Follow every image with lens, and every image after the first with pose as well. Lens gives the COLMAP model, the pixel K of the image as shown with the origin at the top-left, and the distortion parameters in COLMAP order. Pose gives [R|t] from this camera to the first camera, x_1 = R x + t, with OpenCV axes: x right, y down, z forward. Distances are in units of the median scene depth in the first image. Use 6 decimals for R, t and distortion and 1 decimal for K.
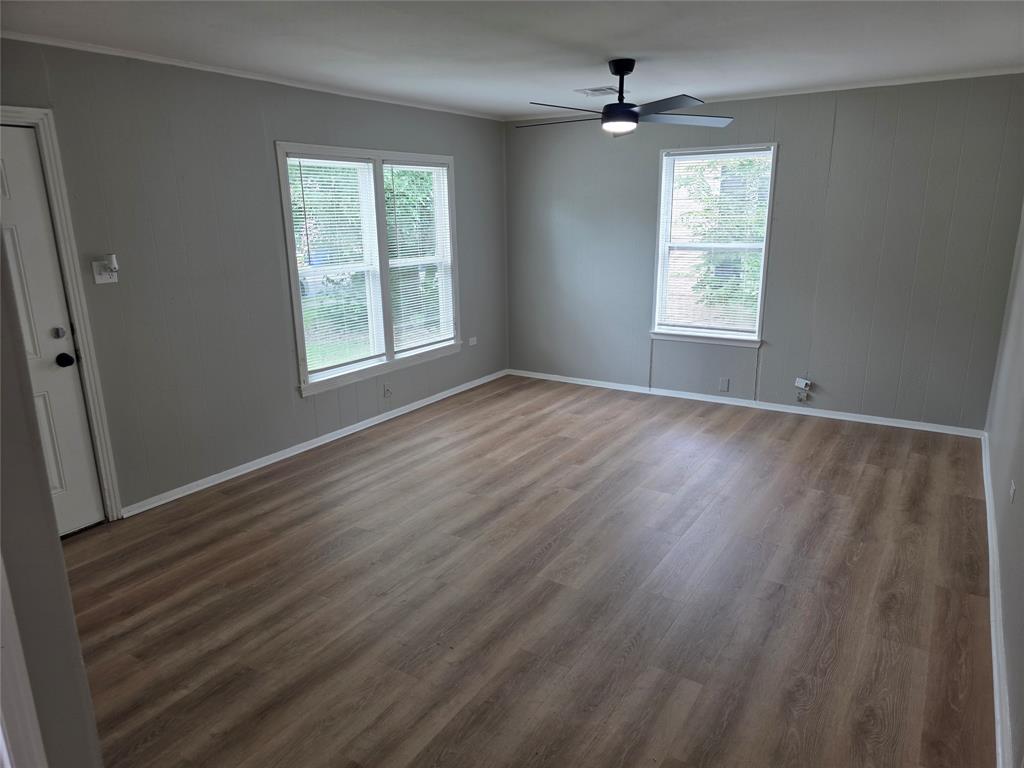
lens RADIAL K [[686.5, 0, 512.1], [0, 686.5, 385.6], [0, 0, 1]] dist [0.028325, -0.006217]
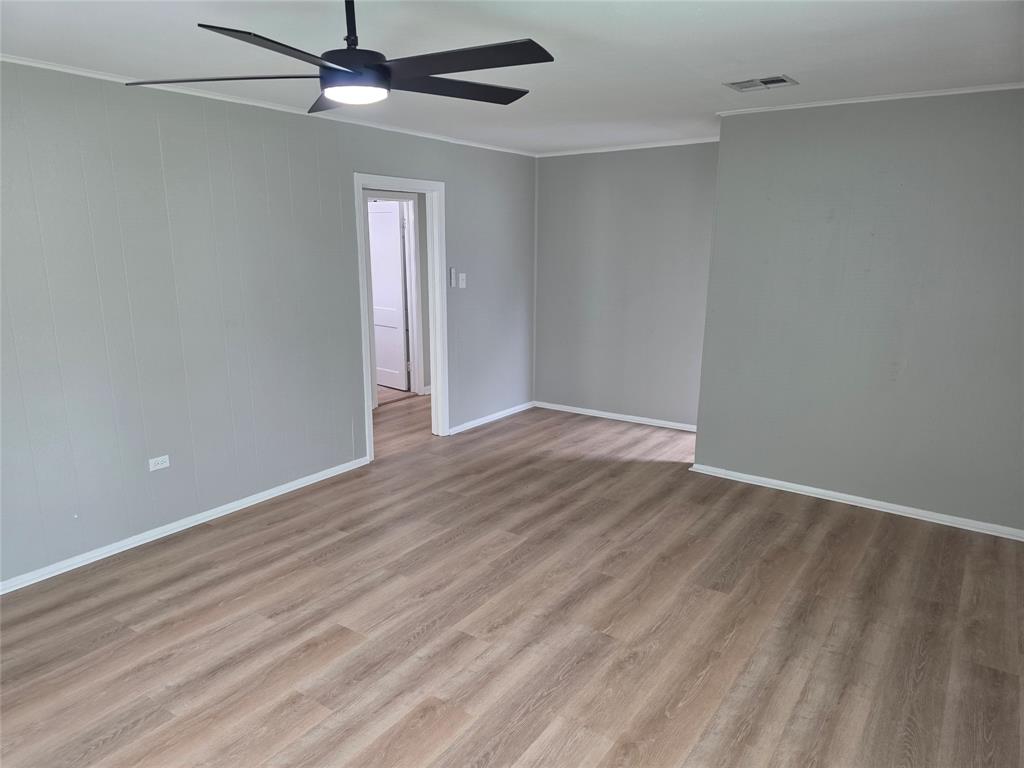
lens RADIAL K [[686.5, 0, 511.8], [0, 686.5, 384.2], [0, 0, 1]] dist [0.028325, -0.006217]
pose [[-0.999386, 0.006574, 0.034421, 0.017453], [0.021244, 0.894834, 0.445894, -0.454446], [-0.027870, 0.446351, -0.894424, 1.743142]]
